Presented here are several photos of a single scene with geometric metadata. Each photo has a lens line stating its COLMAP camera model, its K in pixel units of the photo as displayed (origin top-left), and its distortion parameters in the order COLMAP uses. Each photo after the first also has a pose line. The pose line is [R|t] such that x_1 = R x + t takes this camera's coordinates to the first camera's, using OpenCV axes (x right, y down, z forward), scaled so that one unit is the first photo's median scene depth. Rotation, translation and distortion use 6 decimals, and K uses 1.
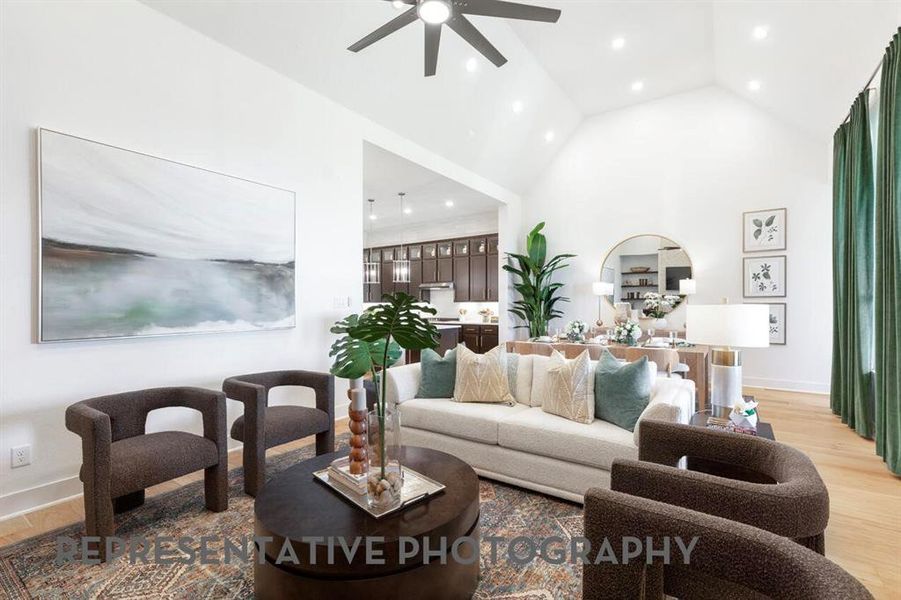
lens RADIAL K [[407.1, 0, 452.2], [0, 407.1, 305.7], [0, 0, 1]] dist [0.002554, 0.000416]
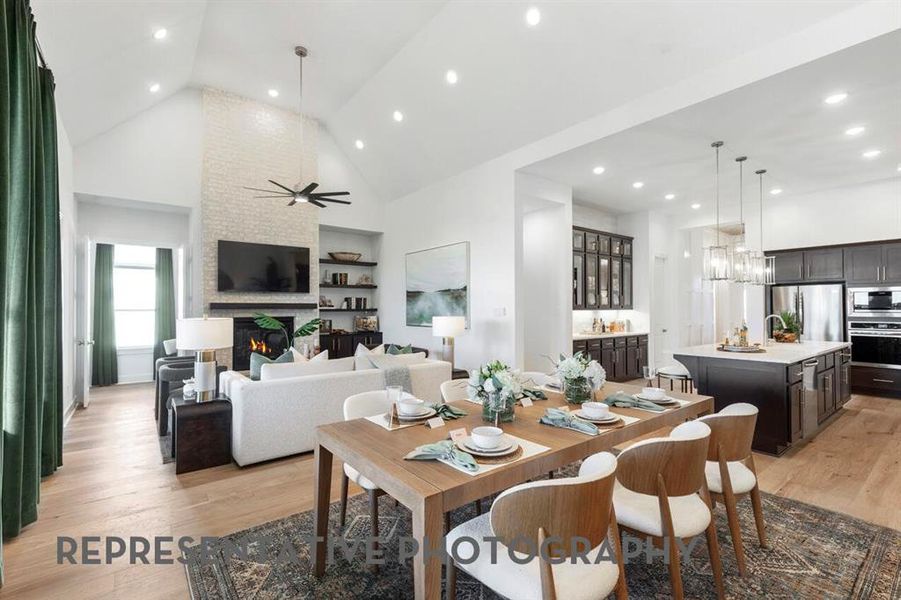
lens RADIAL K [[404.6, 0, 448.4], [0, 404.6, 301.2], [0, 0, 1]] dist [-0.001359, 0.000174]
pose [[-0.308258, -0.014278, -0.951196, 1.124126], [0.000569, 0.999884, -0.015194, -0.027672], [0.951303, -0.005225, -0.308214, 1.433564]]
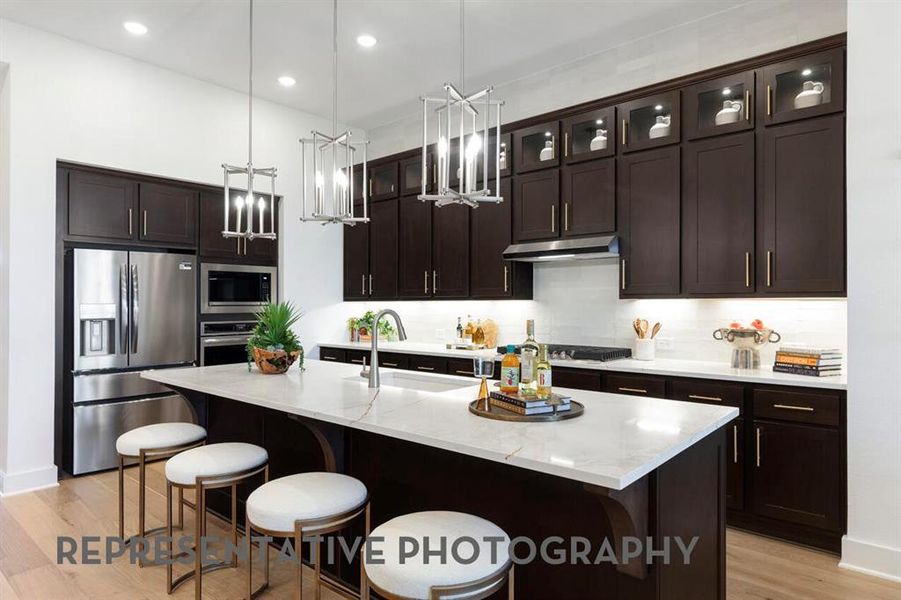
lens RADIAL K [[533.5, 0, 448.7], [0, 533.5, 302.5], [0, 0, 1]] dist [-0.002577, -0.000526]
pose [[0.993369, -0.003150, -0.114925, -0.180782], [0.002859, 0.999992, -0.002696, -0.011100], [0.114932, 0.002350, 0.993371, 1.328276]]
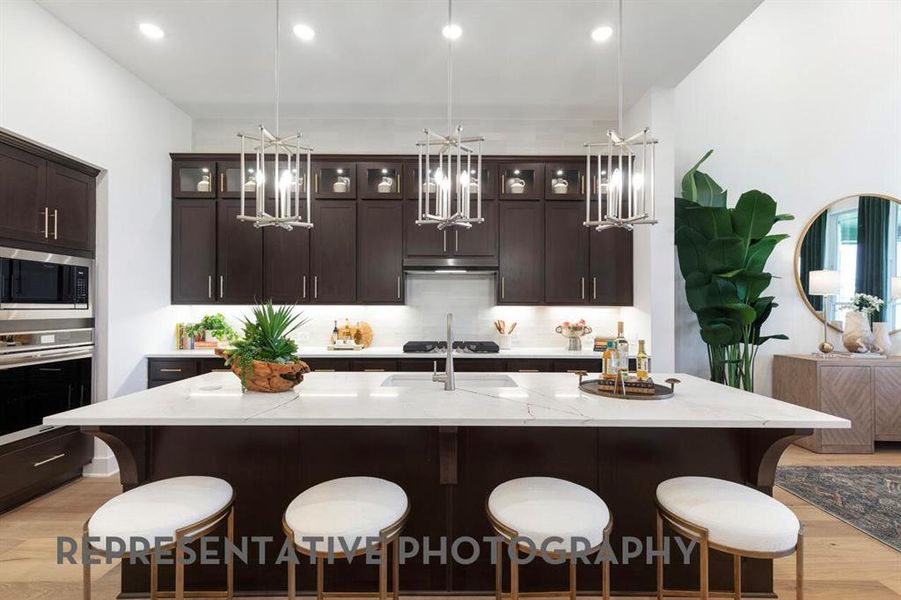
lens RADIAL K [[407.1, 0, 452.2], [0, 407.1, 305.7], [0, 0, 1]] dist [0.002554, 0.000416]
pose [[0.825033, 0.007442, 0.565035, -0.628010], [-0.003159, 0.999958, -0.008558, -0.010038], [-0.565076, 0.005276, 0.825022, 1.547402]]
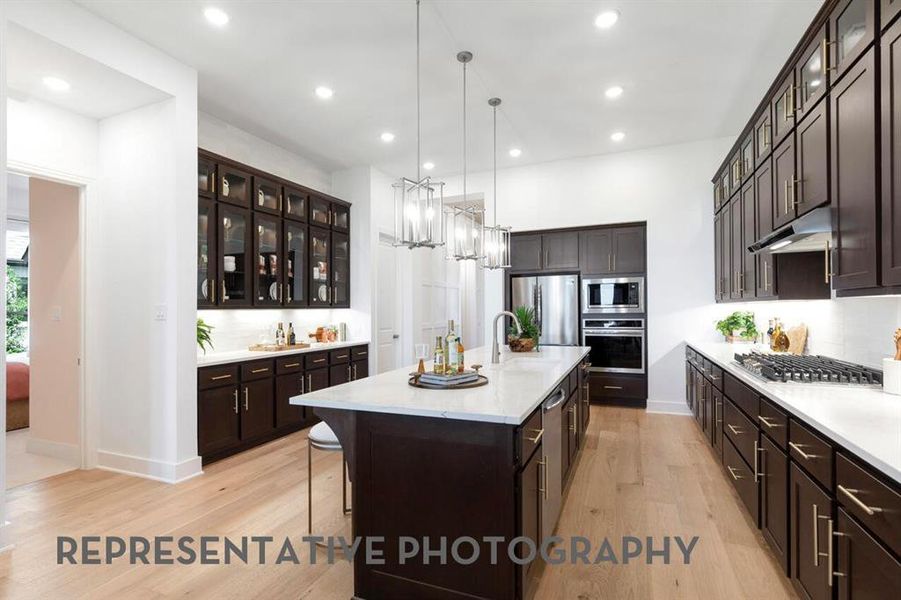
lens RADIAL K [[434.1, 0, 448.9], [0, 434.1, 318.6], [0, 0, 1]] dist [0.000894, 0.000150]
pose [[0.197004, 0.019765, -0.980203, 0.452196], [0.012170, 0.999670, 0.022603, -0.011638], [0.980327, -0.016382, 0.196699, 1.720399]]
